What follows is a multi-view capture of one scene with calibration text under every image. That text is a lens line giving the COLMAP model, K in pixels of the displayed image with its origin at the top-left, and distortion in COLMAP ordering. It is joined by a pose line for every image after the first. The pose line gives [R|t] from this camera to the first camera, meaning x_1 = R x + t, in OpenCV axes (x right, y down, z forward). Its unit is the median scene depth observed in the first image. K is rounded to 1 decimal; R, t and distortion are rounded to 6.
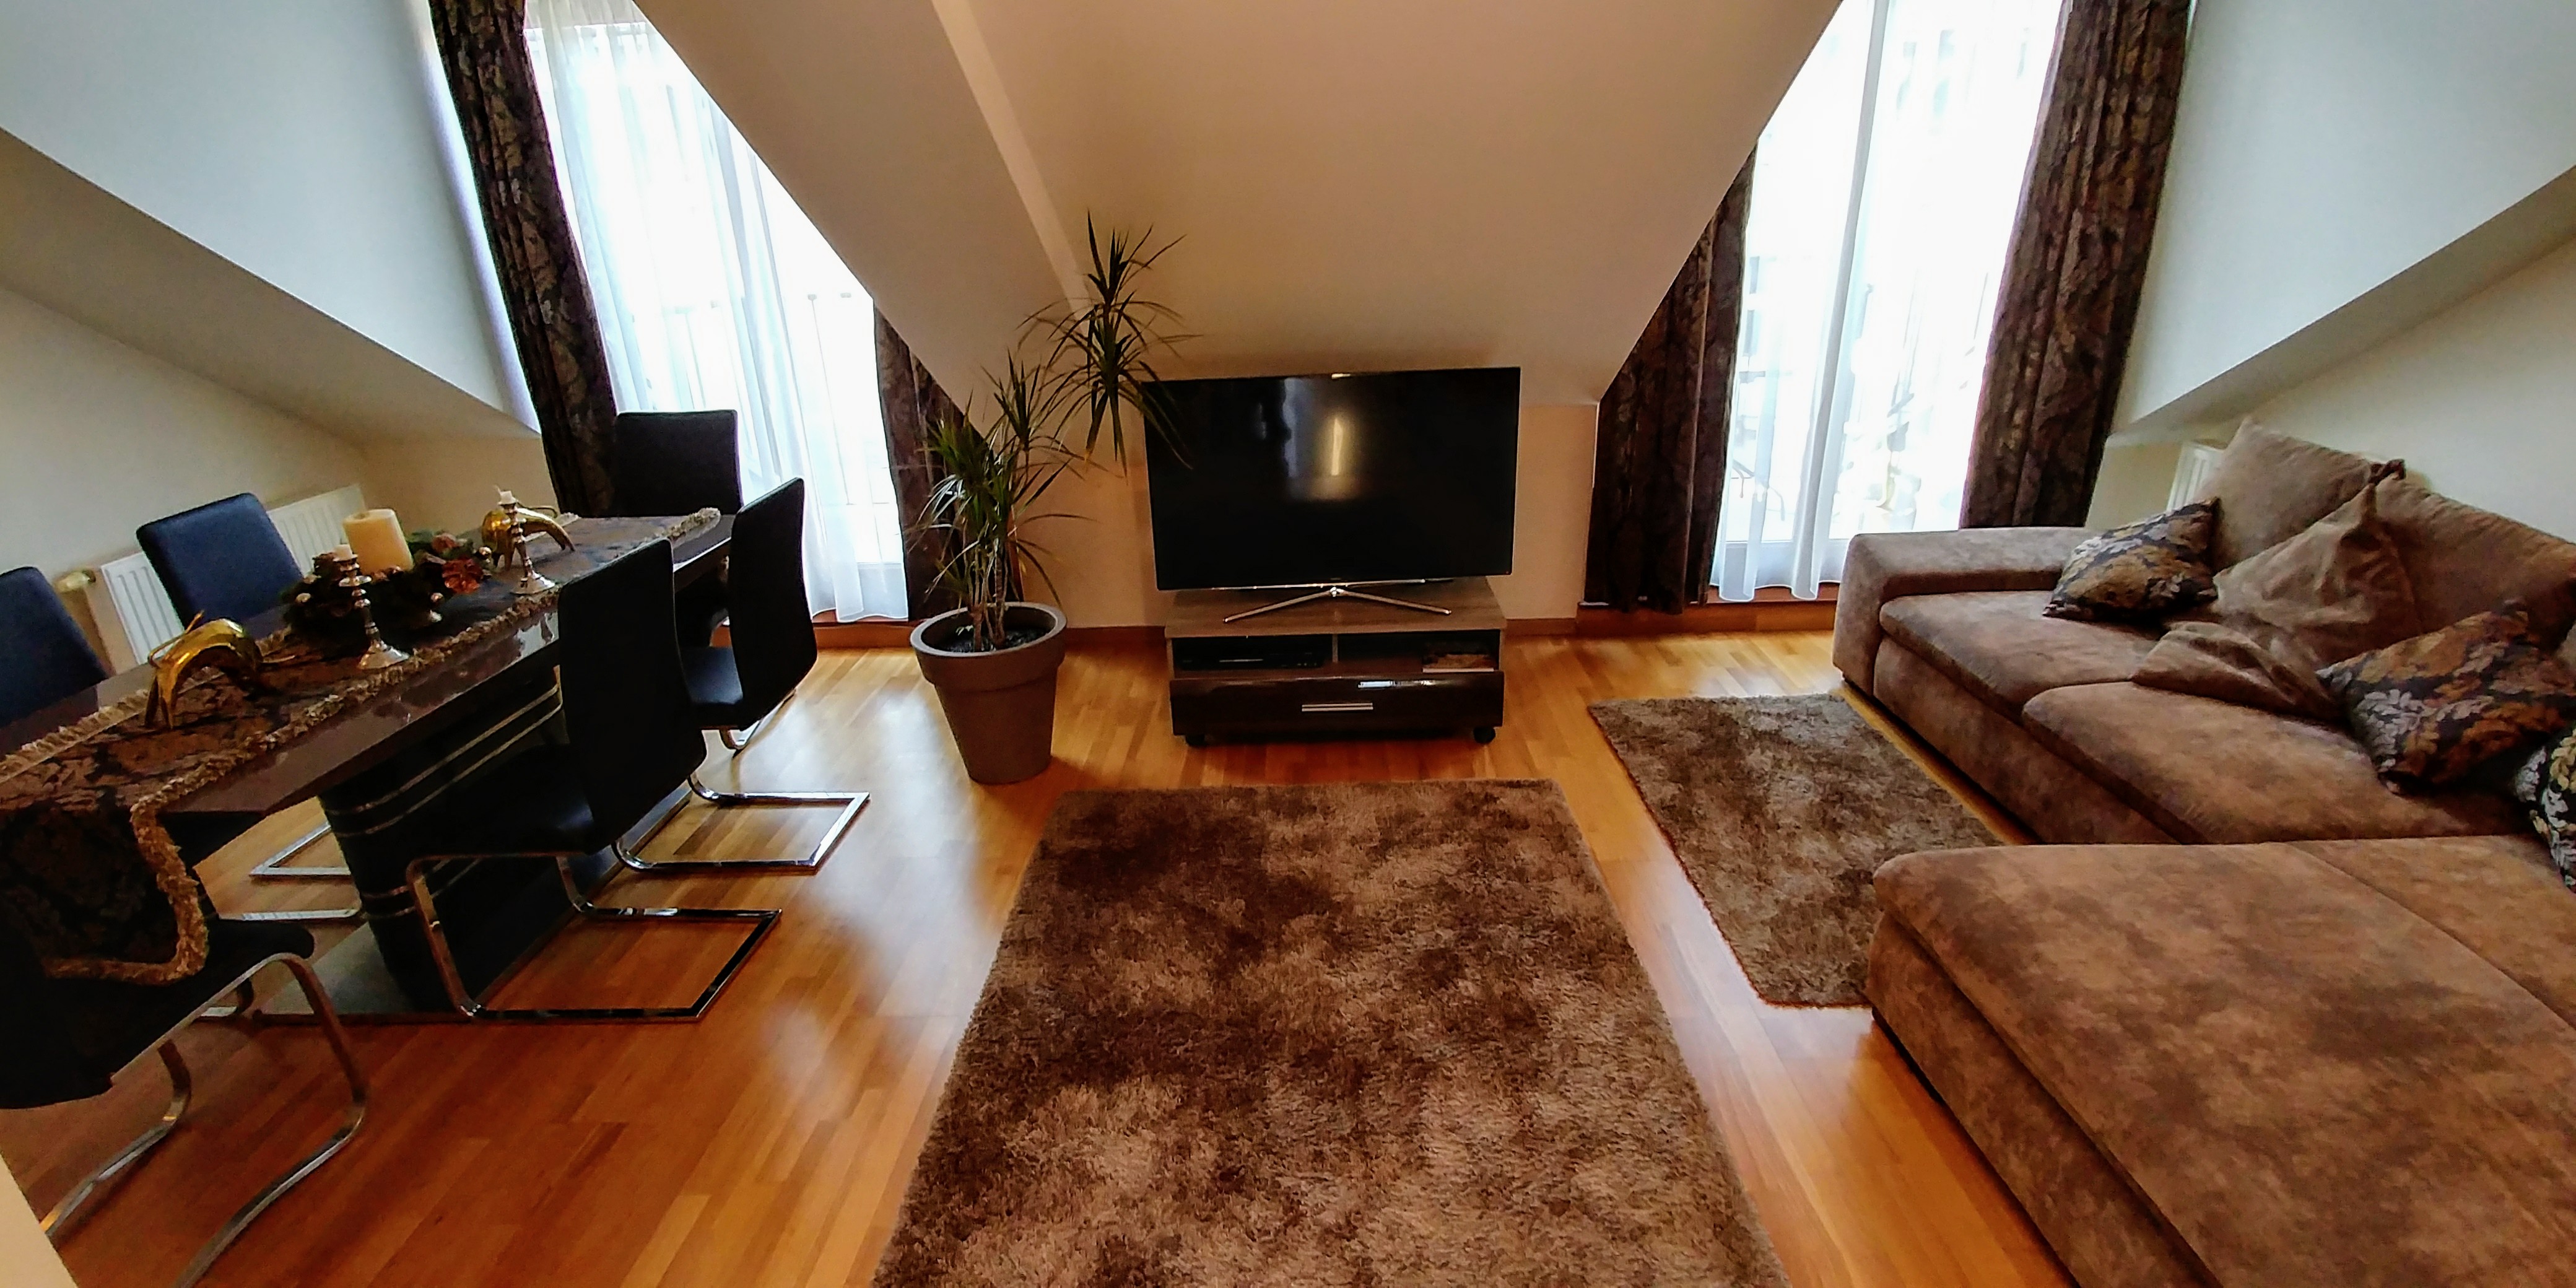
lens RADIAL K [[1144.0, 0, 1288.0], [0, 1144.0, 644.0], [0, 0, 1]] dist [-0.037463, 0.000412]
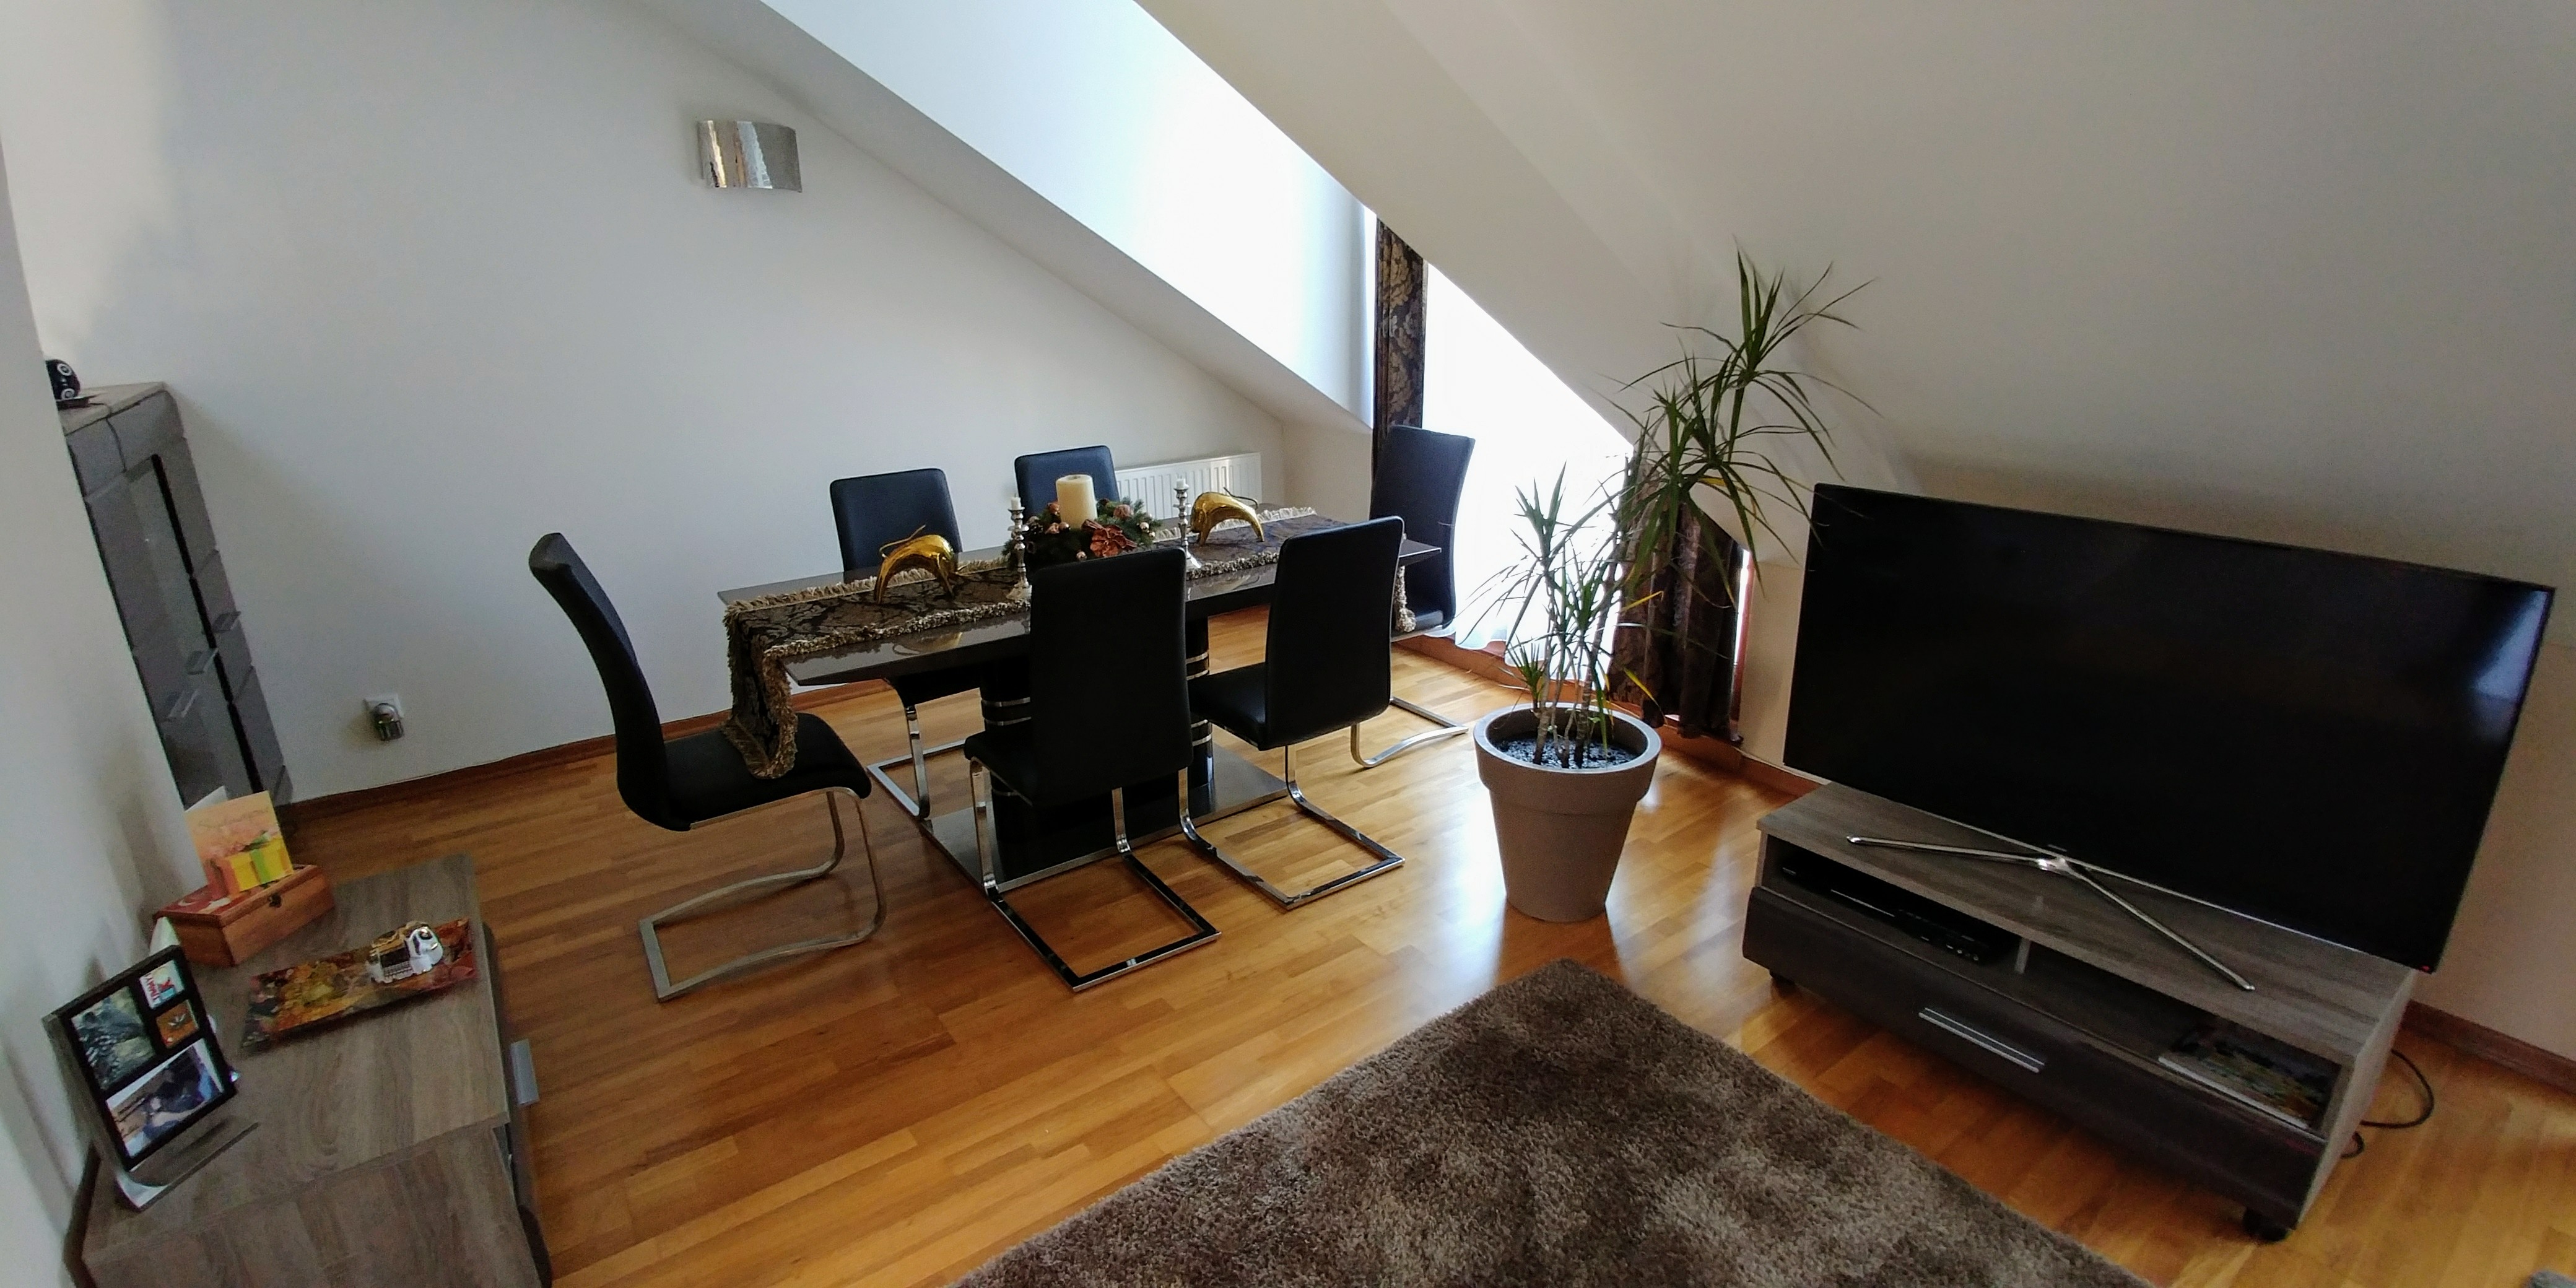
lens RADIAL K [[1144.0, 0, 1288.0], [0, 1144.0, 644.0], [0, 0, 1]] dist [-0.037463, 0.000412]
pose [[0.588080, 0.264676, -0.764270, 0.255141], [-0.284074, 0.952330, 0.111218, -0.119604], [0.757274, 0.151704, 0.635234, 0.329725]]
